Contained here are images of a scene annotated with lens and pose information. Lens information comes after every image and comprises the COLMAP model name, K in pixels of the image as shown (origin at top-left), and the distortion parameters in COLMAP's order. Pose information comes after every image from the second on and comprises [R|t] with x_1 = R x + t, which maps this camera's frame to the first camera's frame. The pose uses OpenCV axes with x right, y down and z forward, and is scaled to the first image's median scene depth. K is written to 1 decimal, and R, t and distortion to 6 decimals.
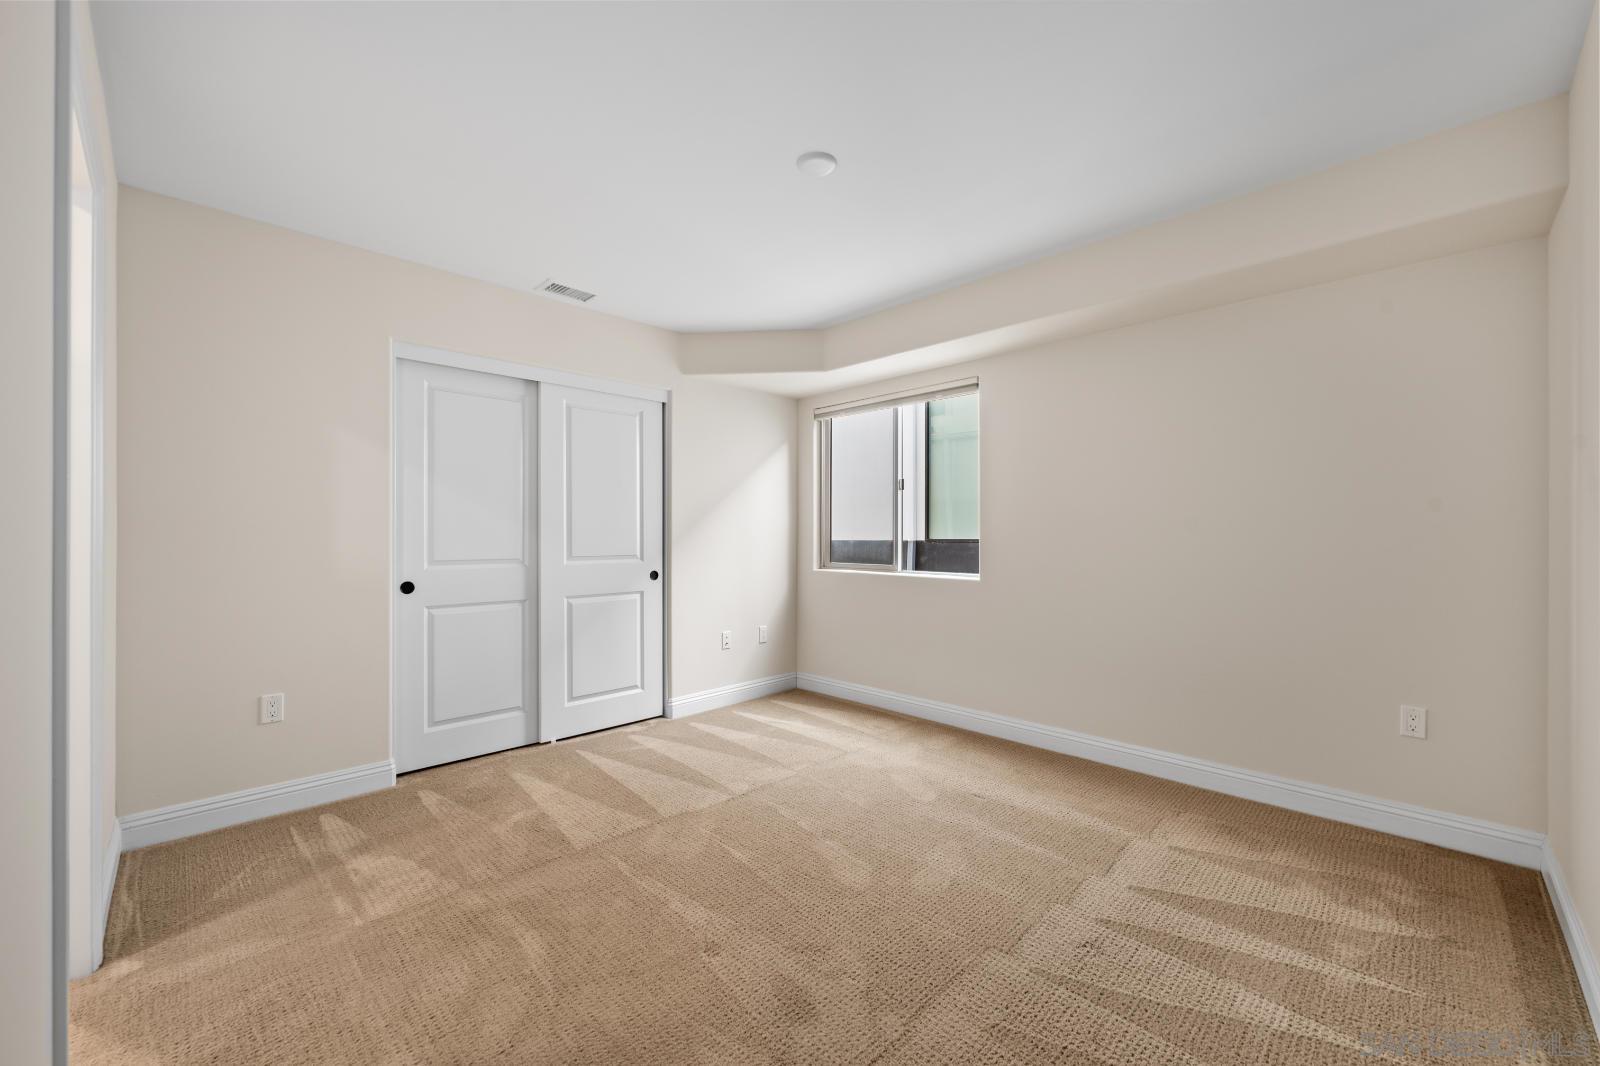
lens RADIAL K [[637.7, 0, 802.7], [0, 637.7, 525.1], [0, 0, 1]] dist [-0.002081, 0.000090]
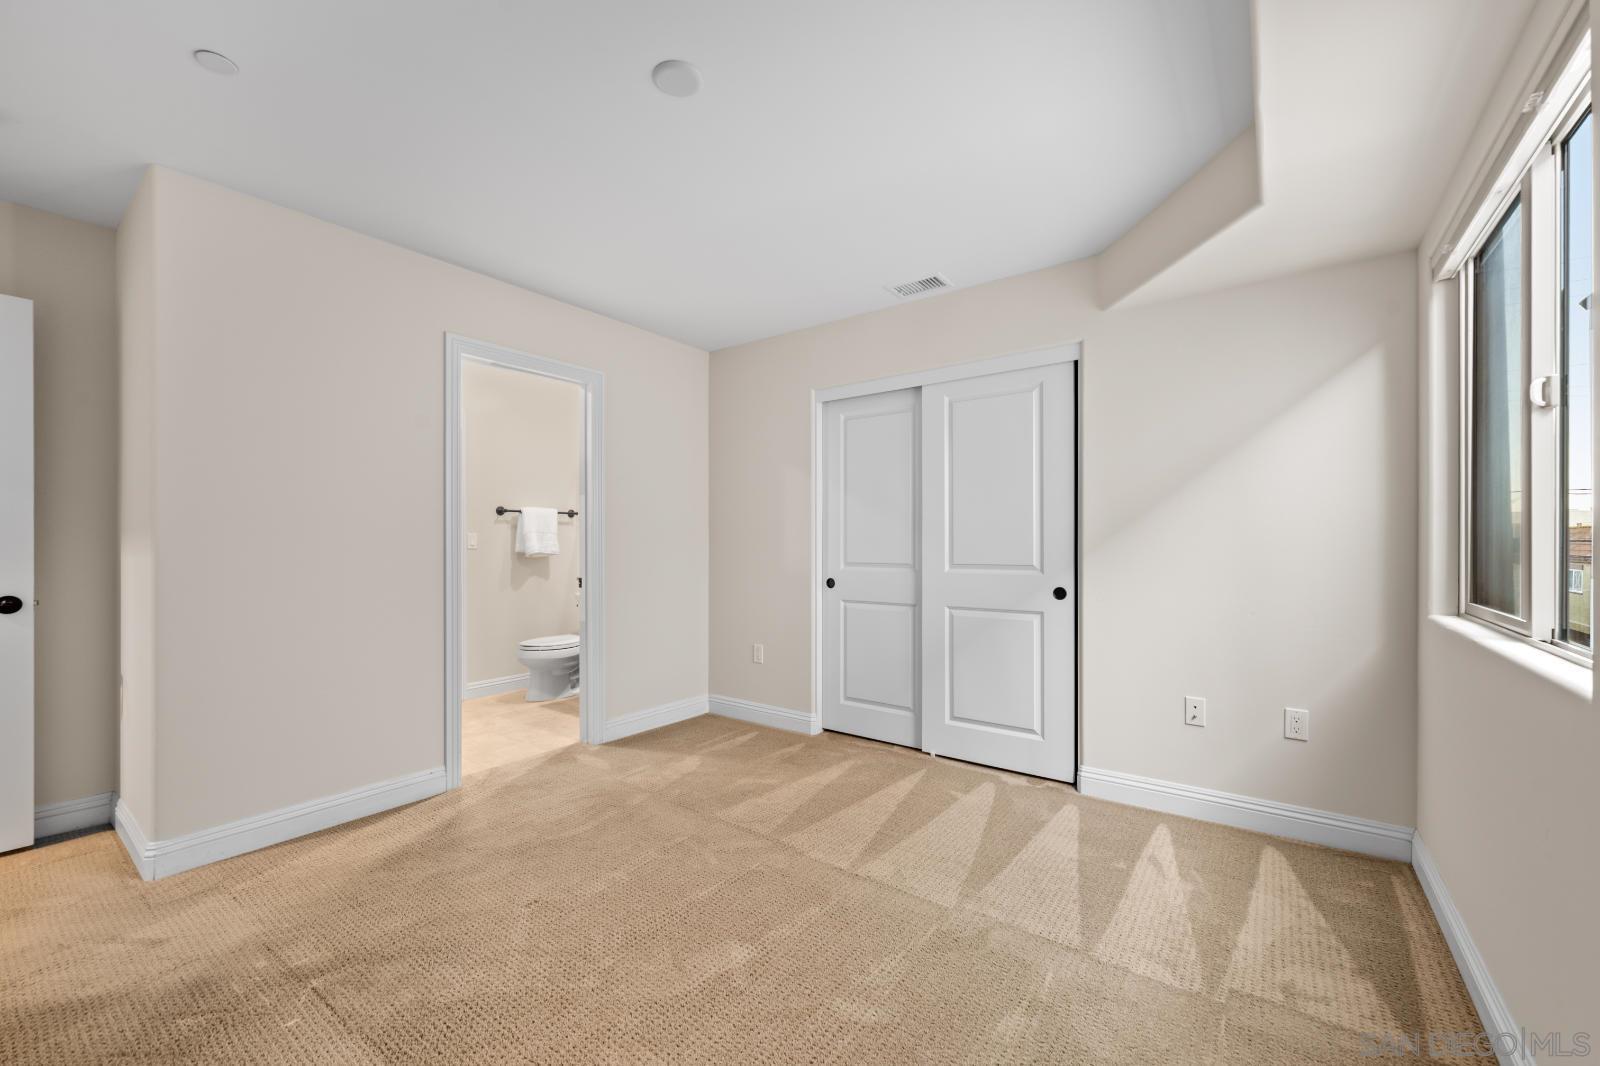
lens RADIAL K [[633.3, 0, 793.6], [0, 633.3, 535.1], [0, 0, 1]] dist [0.000188, 0.000188]
pose [[0.136322, -0.013198, -0.990577, 0.535646], [0.018147, 0.999777, -0.010824, 0.013803], [0.990498, -0.016500, 0.136531, 0.668859]]
